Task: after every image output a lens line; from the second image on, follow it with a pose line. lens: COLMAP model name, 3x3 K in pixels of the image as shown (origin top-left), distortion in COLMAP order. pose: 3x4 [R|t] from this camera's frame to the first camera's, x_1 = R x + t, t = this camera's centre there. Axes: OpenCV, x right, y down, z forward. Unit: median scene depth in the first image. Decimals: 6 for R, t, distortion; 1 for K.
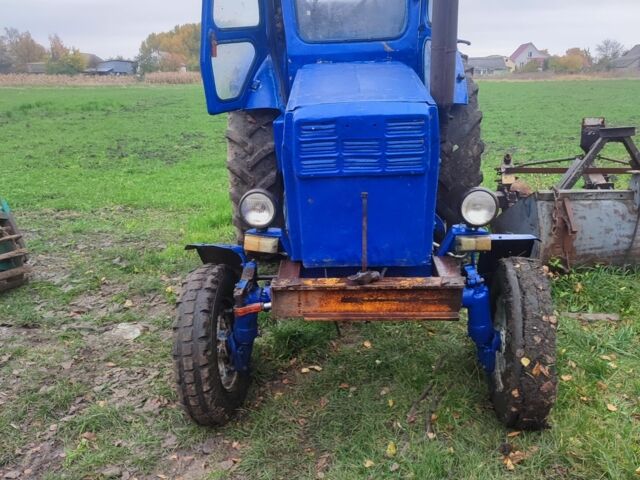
lens RADIAL K [[634.9, 0, 320.1], [0, 634.9, 241.8], [0, 0, 1]] dist [0.048859, 0.000000]
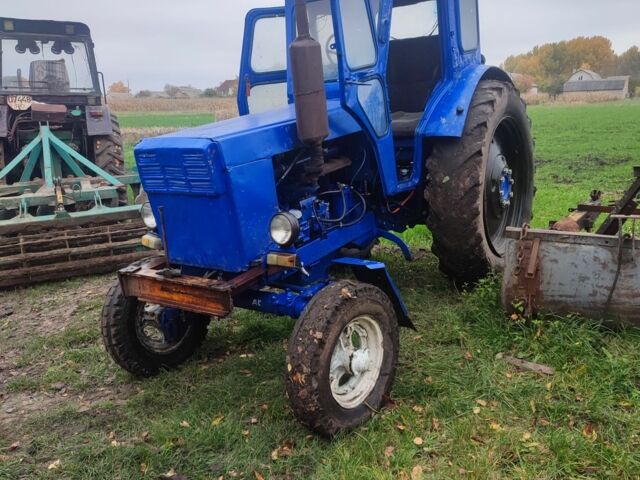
lens RADIAL K [[634.9, 0, 320.4], [0, 634.9, 239.6], [0, 0, 1]] dist [0.048859, 0.000000]
pose [[0.844180, 0.100141, -0.526624, 0.607458], [-0.117974, 0.993017, -0.000284, -0.028162], [0.522918, 0.062368, 0.850099, 0.035539]]
